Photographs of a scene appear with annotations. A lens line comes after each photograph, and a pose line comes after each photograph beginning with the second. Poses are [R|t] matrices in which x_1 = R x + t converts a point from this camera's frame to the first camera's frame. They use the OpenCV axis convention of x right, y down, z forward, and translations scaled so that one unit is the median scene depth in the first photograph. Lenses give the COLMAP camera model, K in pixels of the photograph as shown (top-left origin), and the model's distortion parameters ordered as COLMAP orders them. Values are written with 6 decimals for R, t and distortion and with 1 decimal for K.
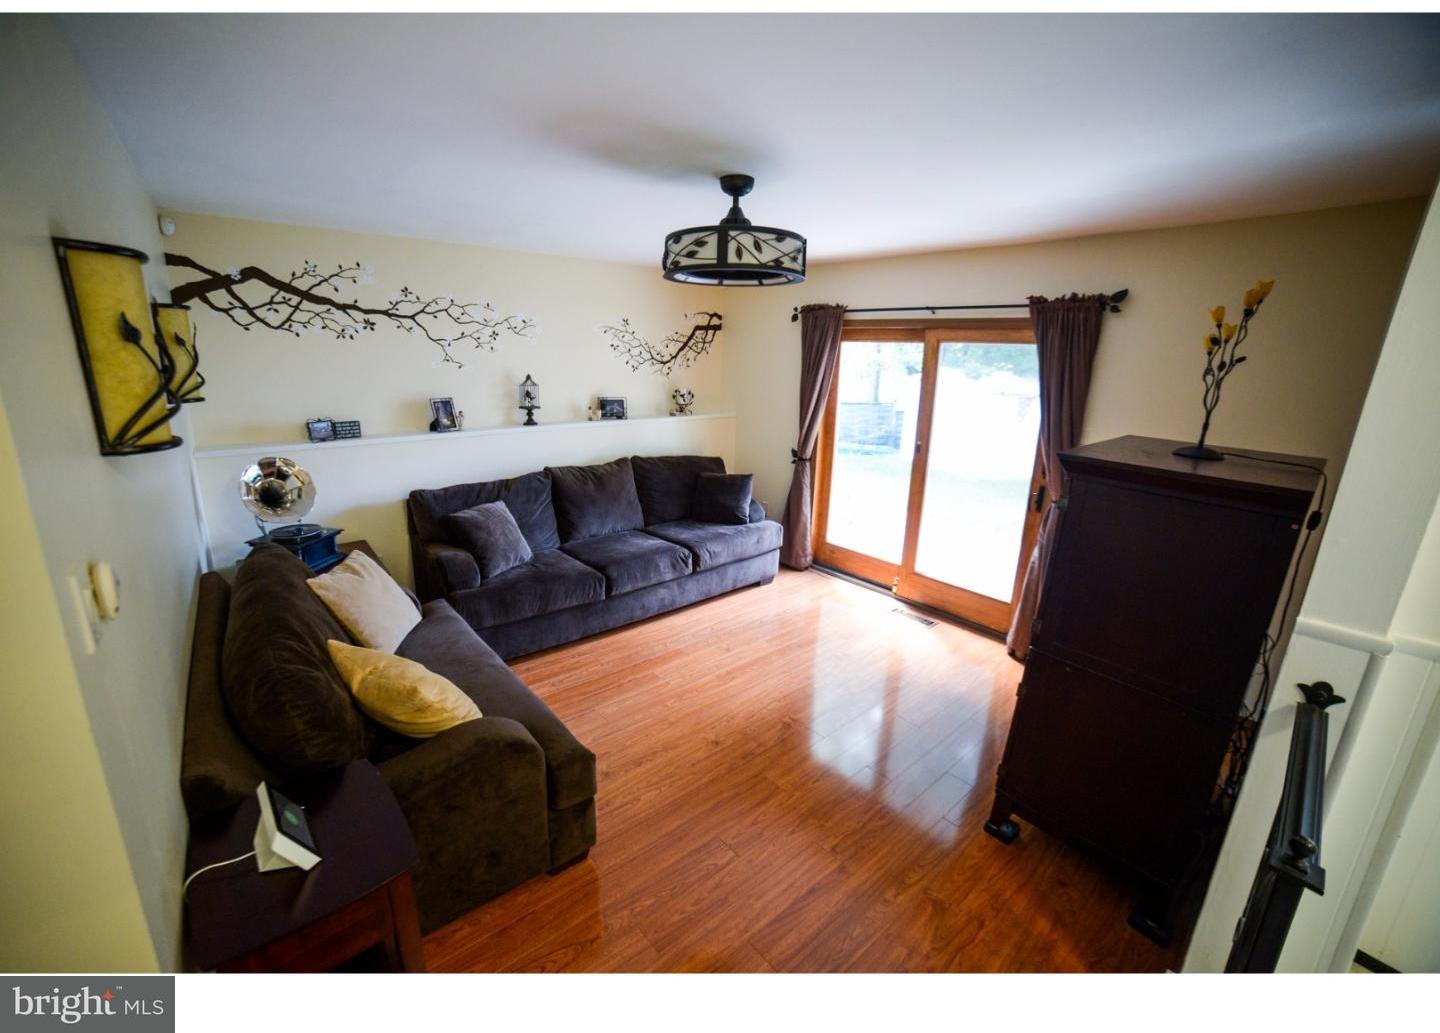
lens RADIAL K [[603.4, 0, 691.3], [0, 603.4, 500.0], [0, 0, 1]] dist [-0.106447, 0.039361]
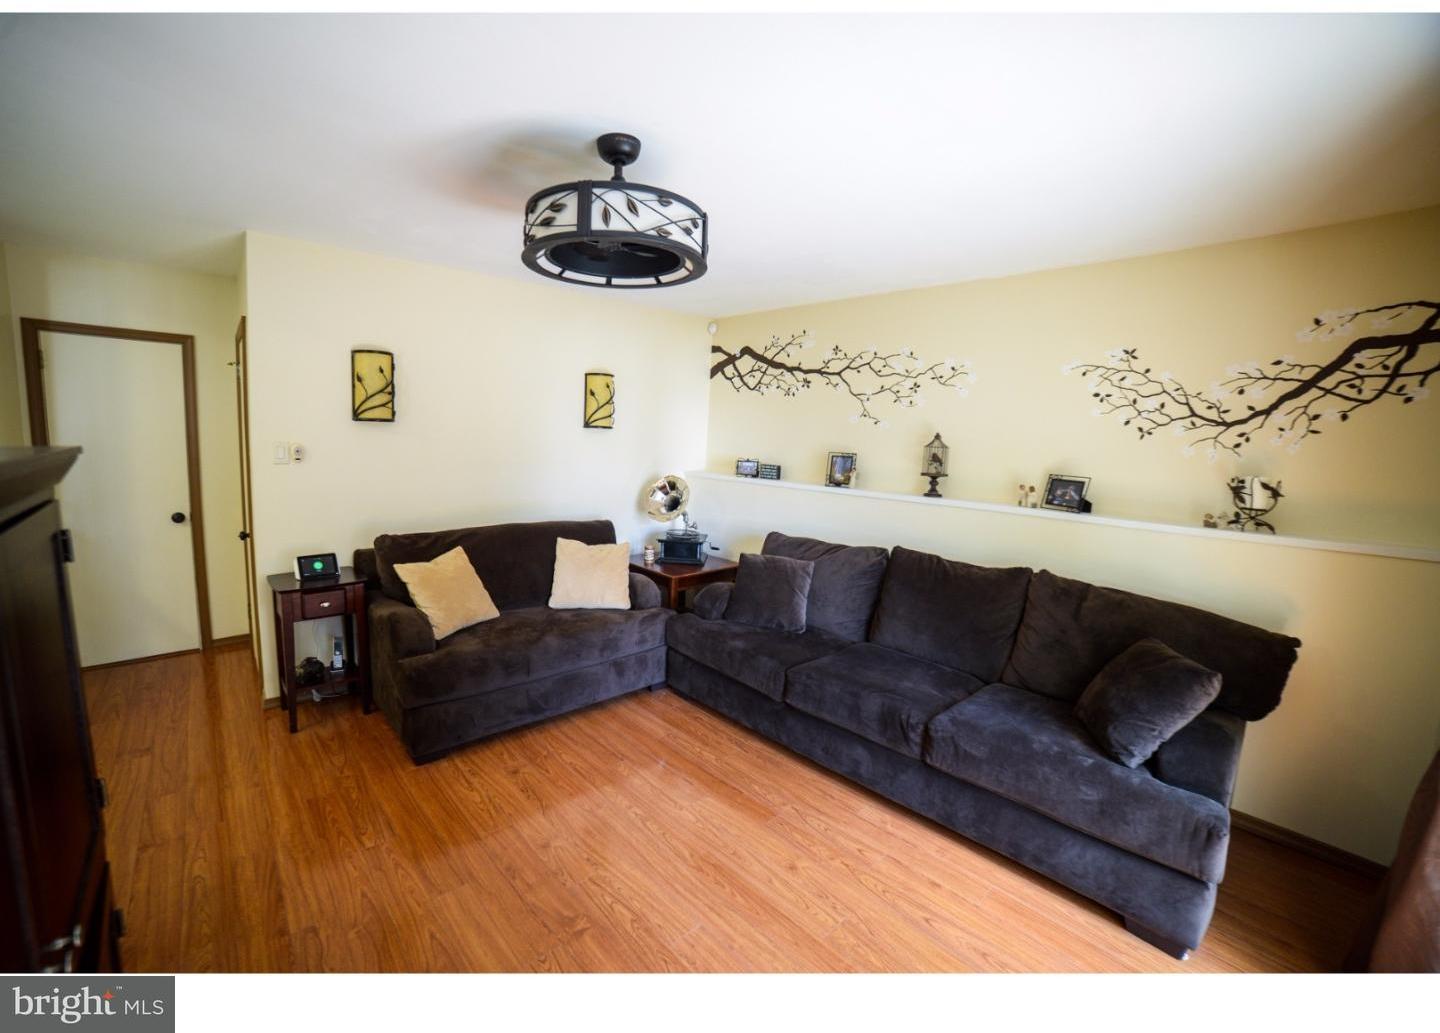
lens RADIAL K [[603.4, 0, 691.3], [0, 603.4, 500.0], [0, 0, 1]] dist [-0.106447, 0.039361]
pose [[0.016829, 0.083306, -0.996382, 0.554264], [-0.276108, 0.958161, 0.075447, -0.102512], [0.960979, 0.273839, 0.039126, 0.735150]]
